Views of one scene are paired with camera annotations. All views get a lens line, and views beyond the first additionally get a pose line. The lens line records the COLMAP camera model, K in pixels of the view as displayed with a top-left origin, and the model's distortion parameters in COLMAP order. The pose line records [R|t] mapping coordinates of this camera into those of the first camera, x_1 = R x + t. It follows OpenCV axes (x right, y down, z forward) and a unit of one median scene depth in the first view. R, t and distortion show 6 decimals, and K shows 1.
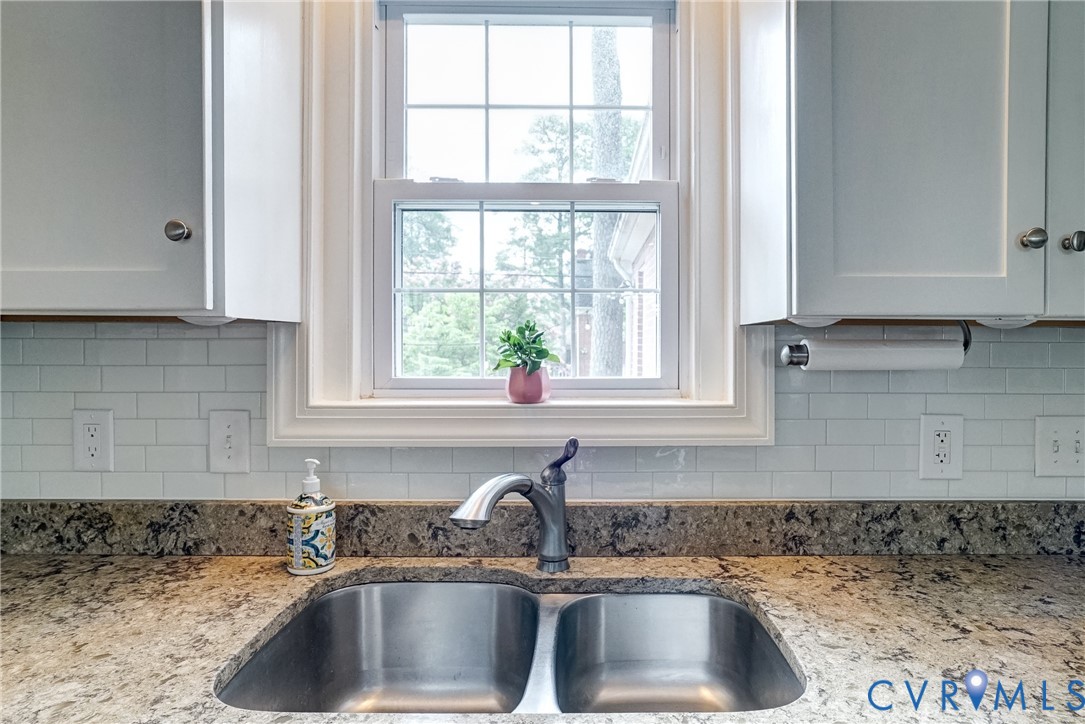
lens RADIAL K [[622.8, 0, 583.2], [0, 622.8, 355.3], [0, 0, 1]] dist [-0.034630, 0.019249]
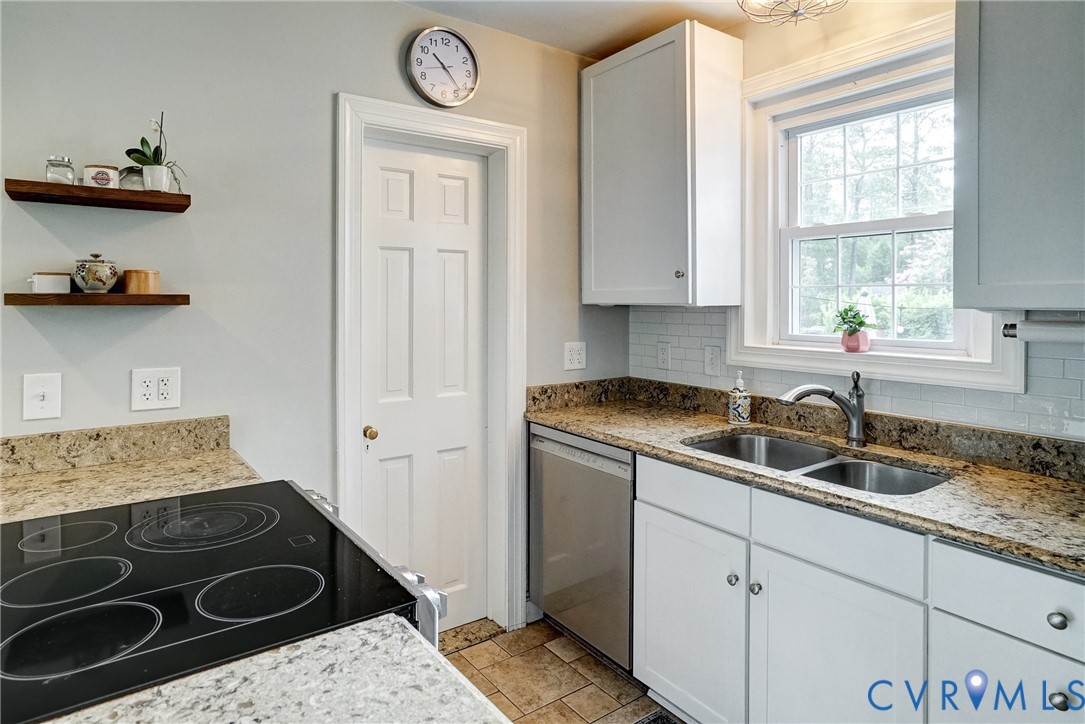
lens RADIAL K [[622.8, 0, 521.4], [0, 622.8, 322.7], [0, 0, 1]] dist [-0.034630, 0.019249]
pose [[0.555911, 0.029236, -0.830728, 0.837818], [-0.012275, 0.999561, 0.026964, -0.040891], [0.831151, -0.004792, 0.556026, -0.737645]]
